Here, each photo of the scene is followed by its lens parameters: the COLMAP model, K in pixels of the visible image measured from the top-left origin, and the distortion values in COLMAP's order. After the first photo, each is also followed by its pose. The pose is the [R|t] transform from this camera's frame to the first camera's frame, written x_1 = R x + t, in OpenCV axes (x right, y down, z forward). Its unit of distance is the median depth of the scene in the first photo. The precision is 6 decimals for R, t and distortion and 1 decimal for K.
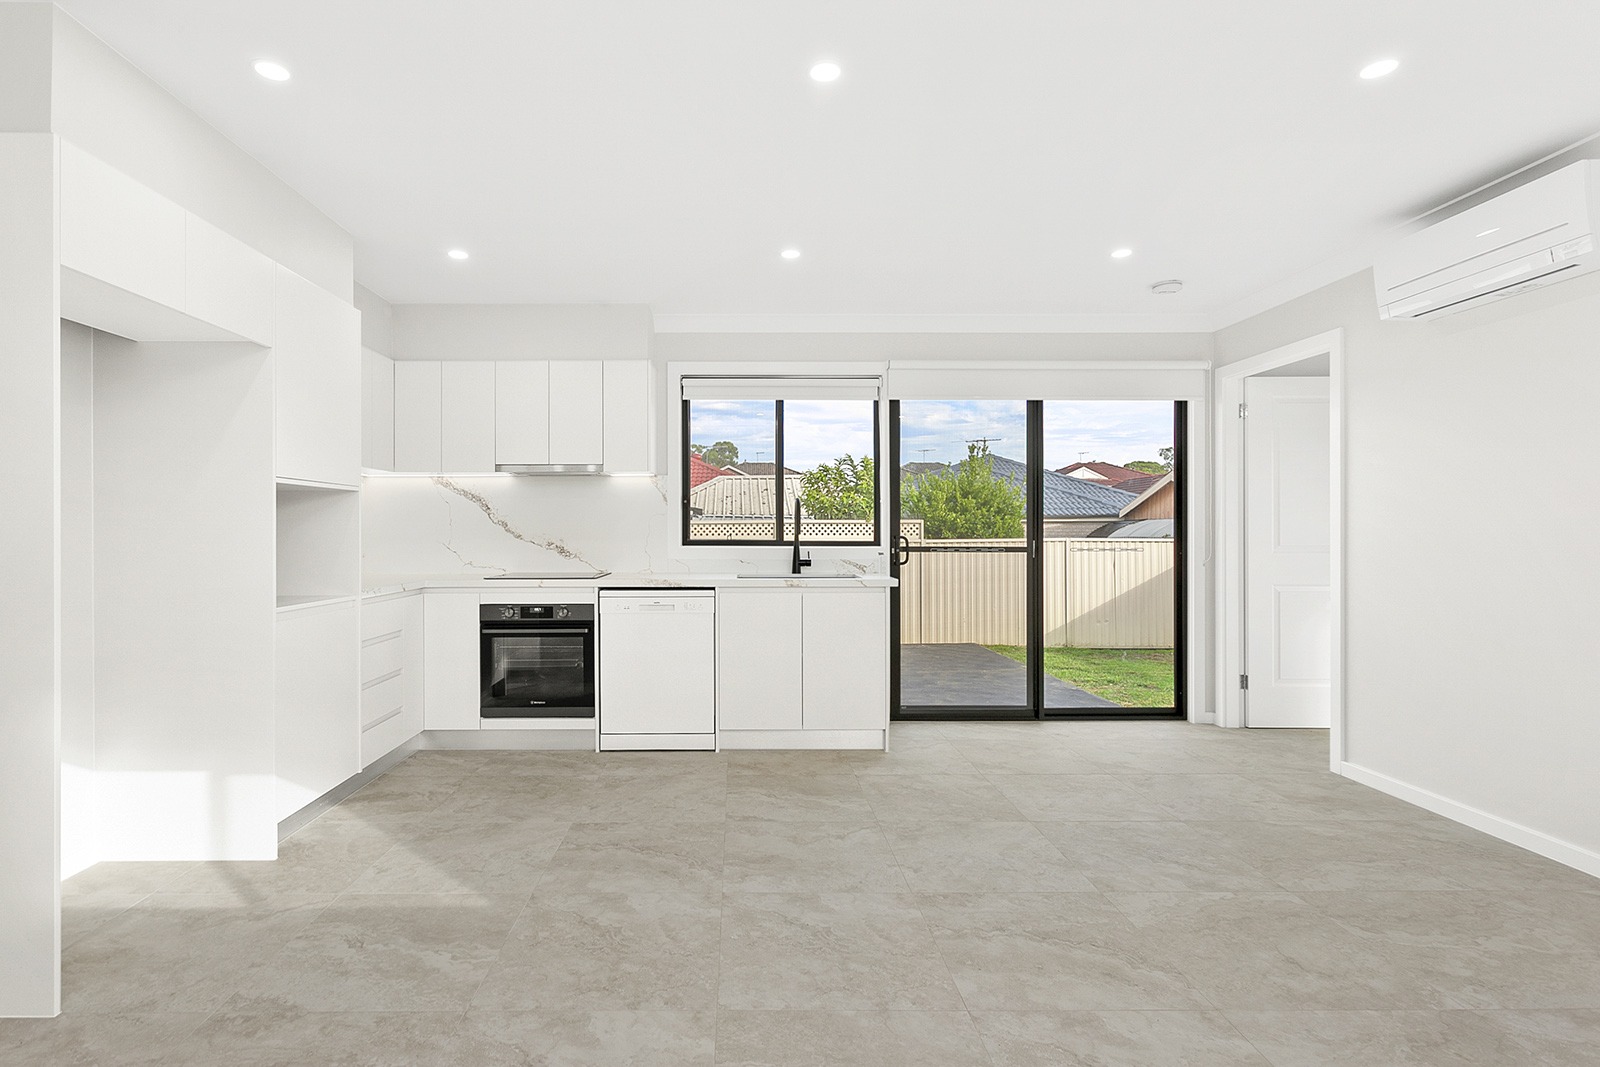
lens RADIAL K [[776.9, 0, 735.0], [0, 776.9, 527.1], [0, 0, 1]] dist [-0.000670, 0.001509]
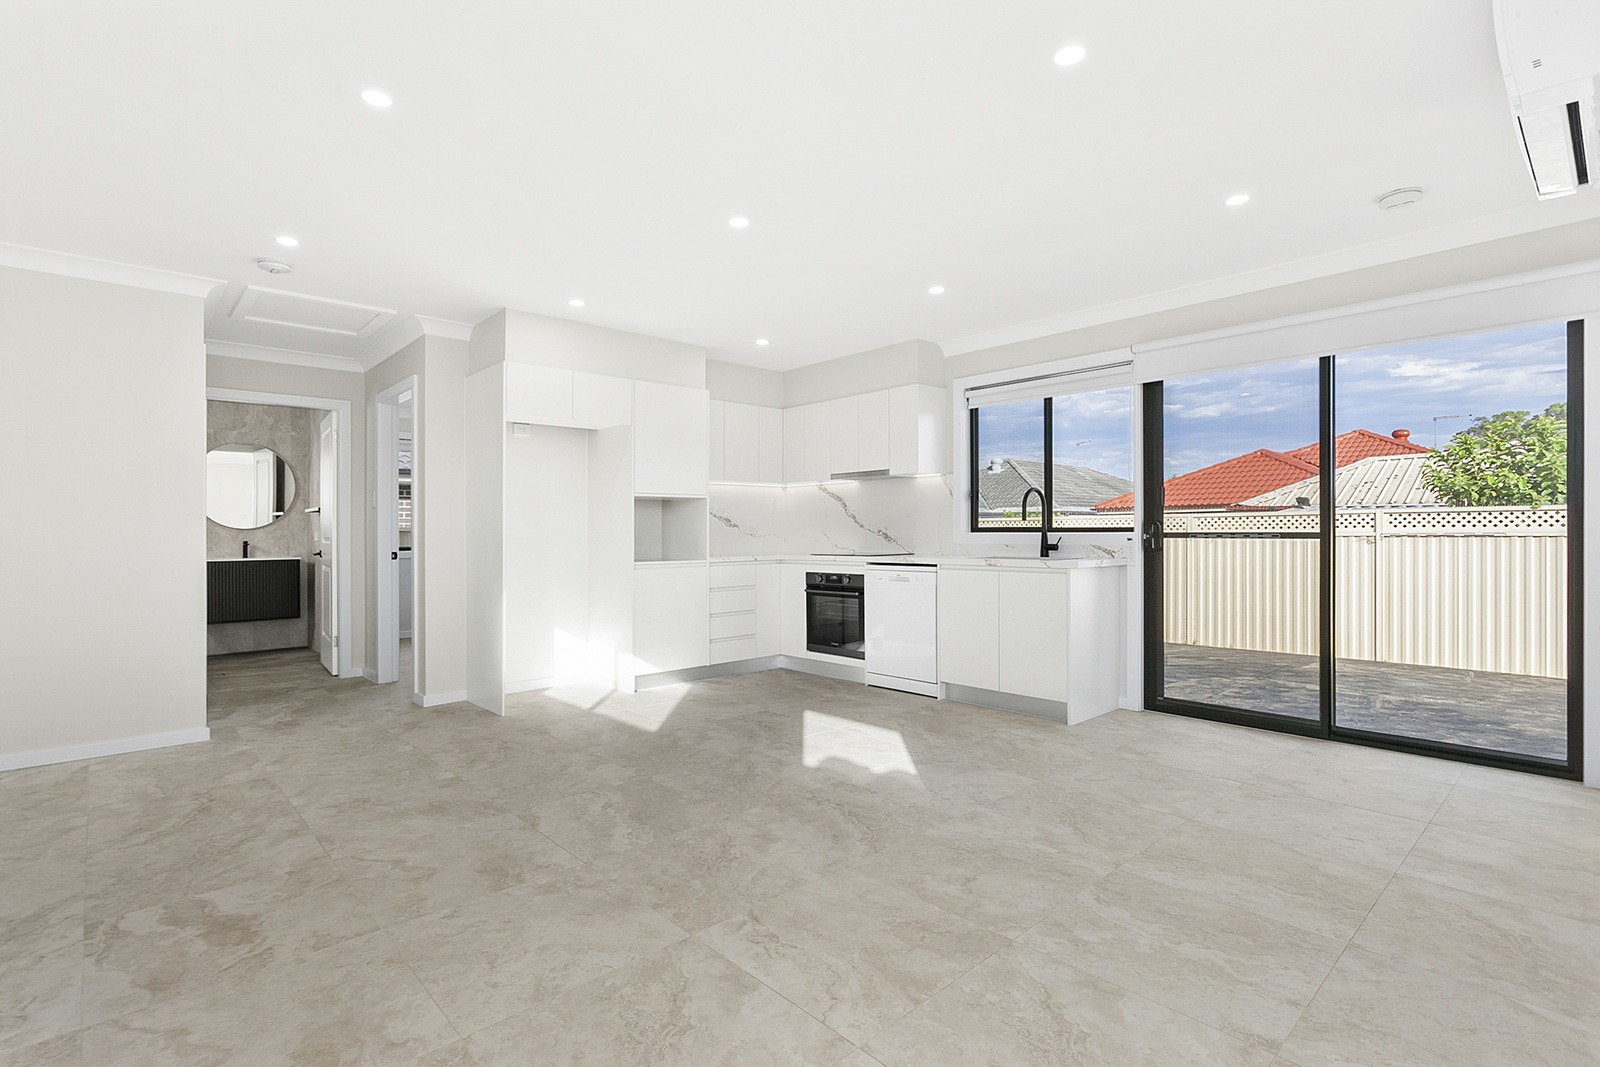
lens RADIAL K [[753.5, 0, 783.5], [0, 753.5, 531.6], [0, 0, 1]] dist [-0.001290, 0.000324]
pose [[0.669305, -0.004060, -0.742977, 0.694121], [0.009997, 0.999944, 0.003542, 0.018491], [0.742921, -0.009798, 0.669308, 0.027057]]
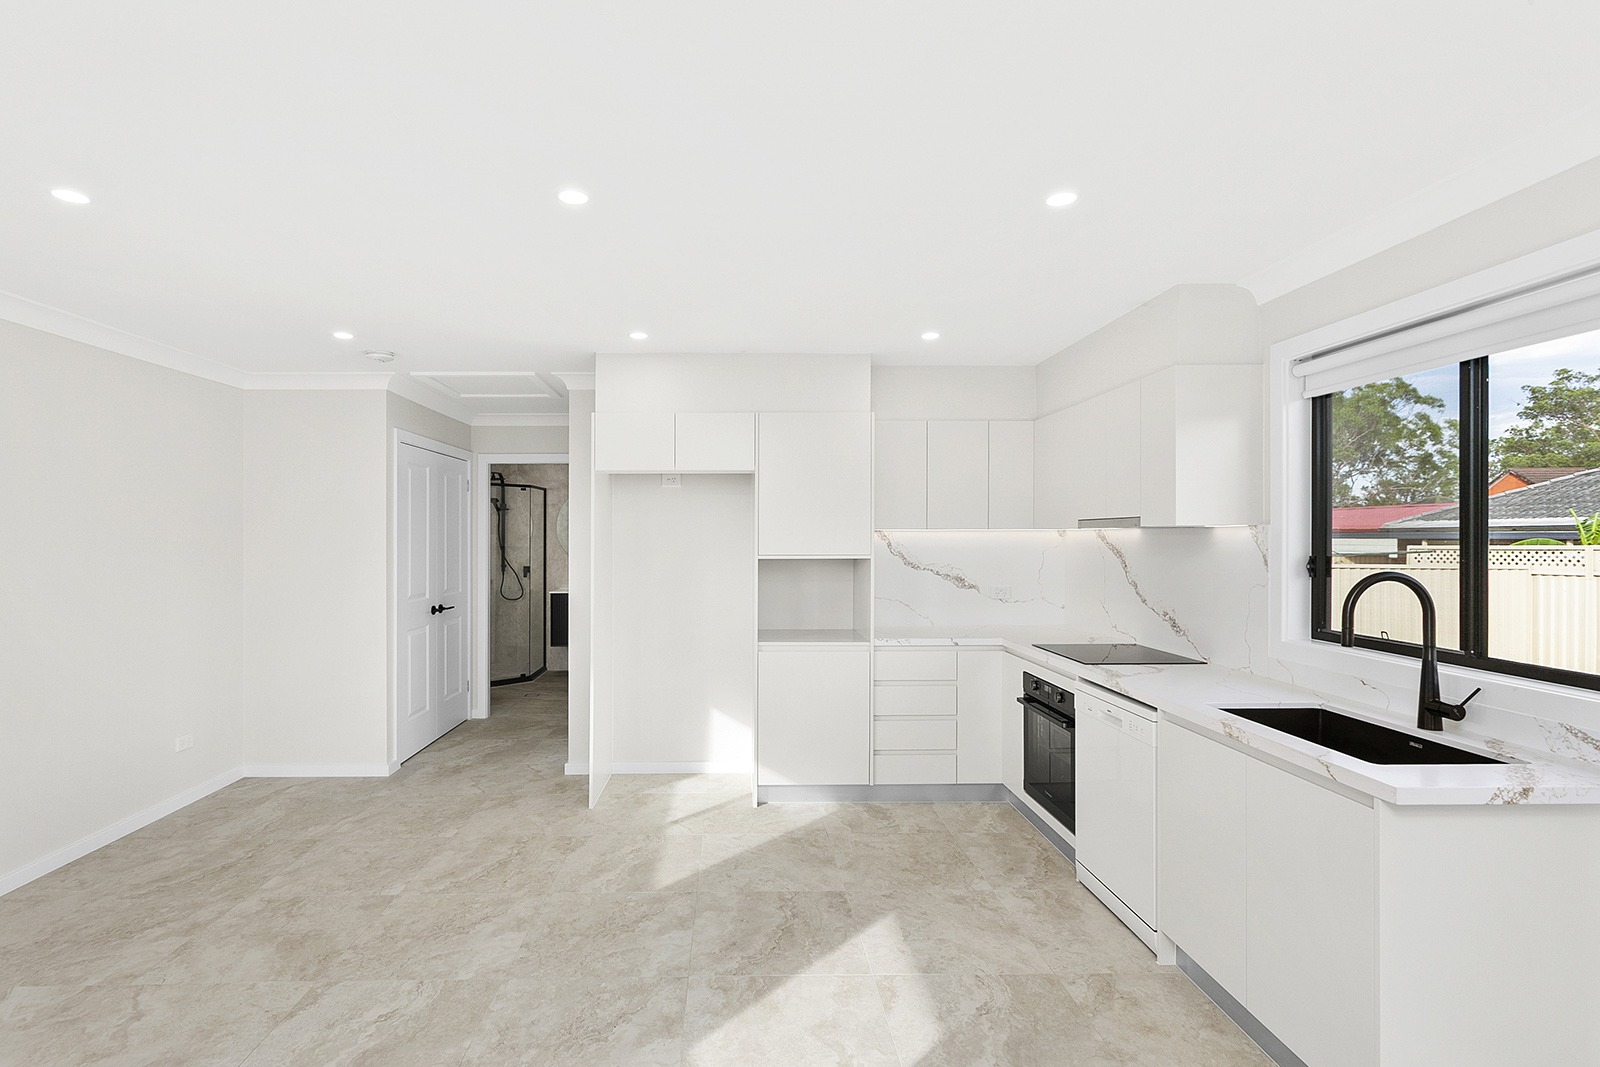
lens RADIAL K [[758.8, 0, 742.8], [0, 758.8, 537.7], [0, 0, 1]] dist [-0.001795, 0.000335]
pose [[0.019746, 0.000031, -0.999805, 0.601510], [0.006742, 0.999977, 0.000164, -0.067518], [0.999782, -0.006744, 0.019745, 0.641470]]
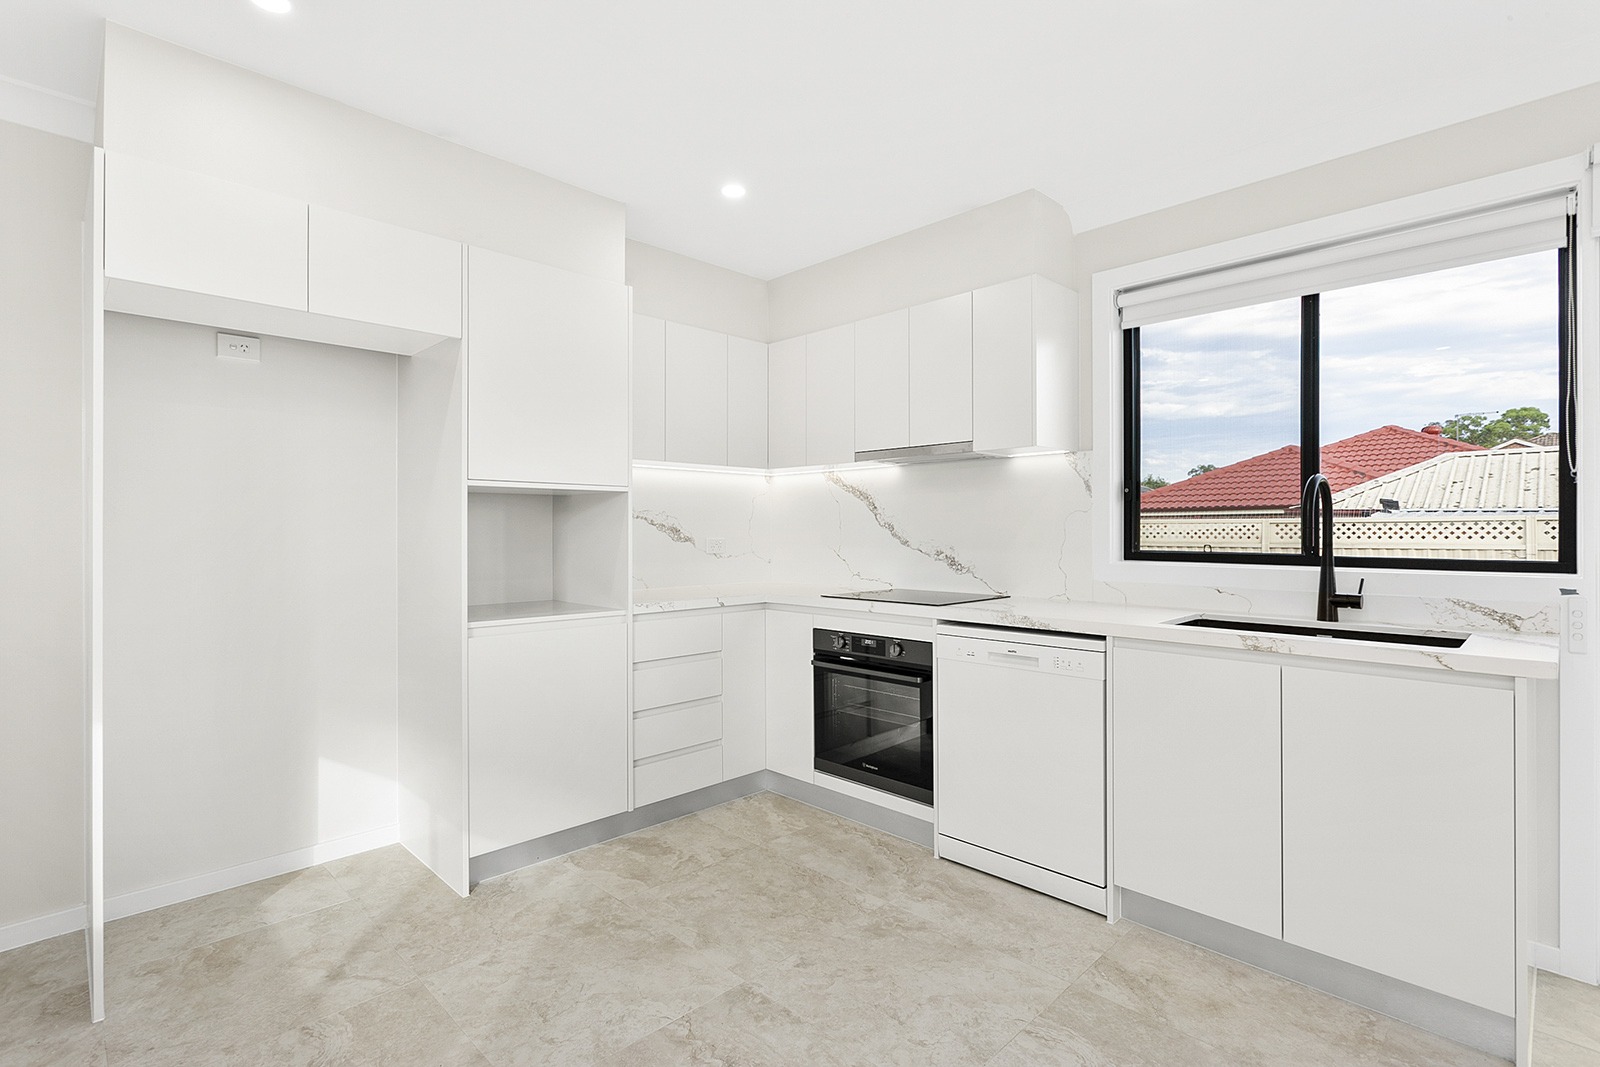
lens RADIAL K [[753.5, 0, 783.5], [0, 753.5, 531.6], [0, 0, 1]] dist [-0.001290, 0.000324]
pose [[0.701185, 0.000950, -0.712978, 0.204787], [0.004457, 0.999974, 0.005716, -0.004443], [0.712965, -0.007186, 0.701163, 0.437026]]
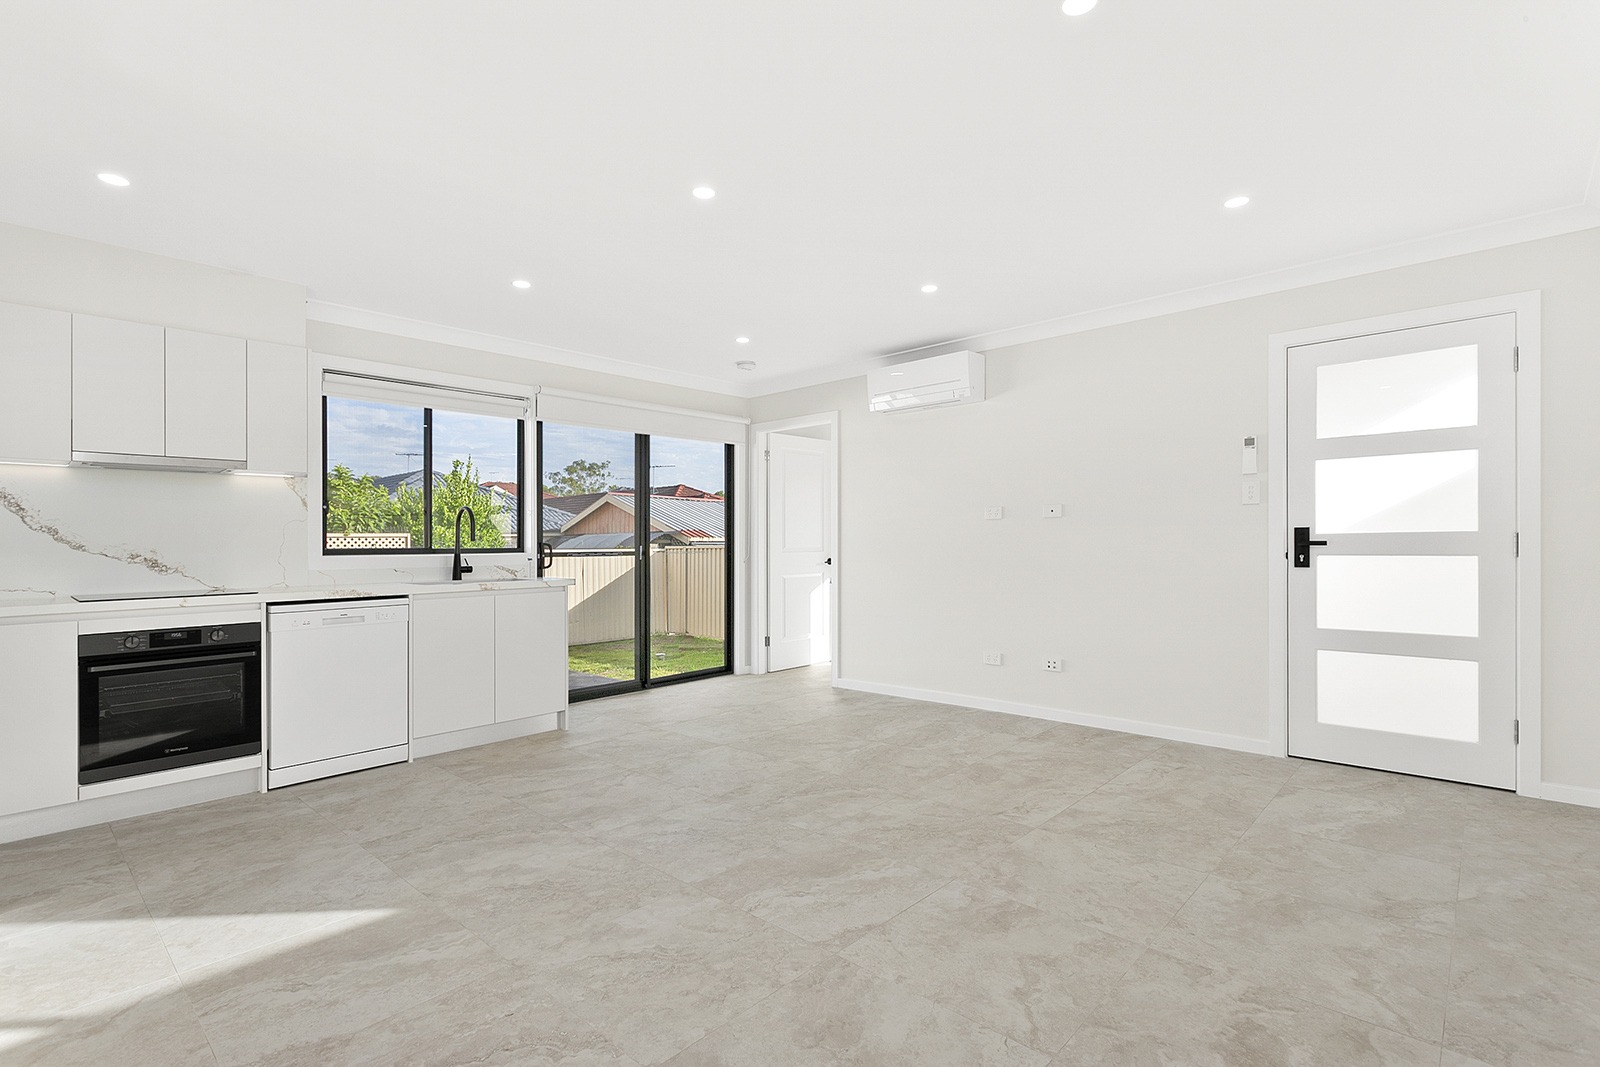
lens RADIAL K [[760.1, 0, 789.7], [0, 760.1, 528.9], [0, 0, 1]] dist [-0.000058, 0.001264]
pose [[0.685108, 0.006533, 0.728413, -0.396675], [0.007954, 0.999833, -0.016449, 0.013655], [-0.728398, 0.017063, 0.684941, -0.014472]]
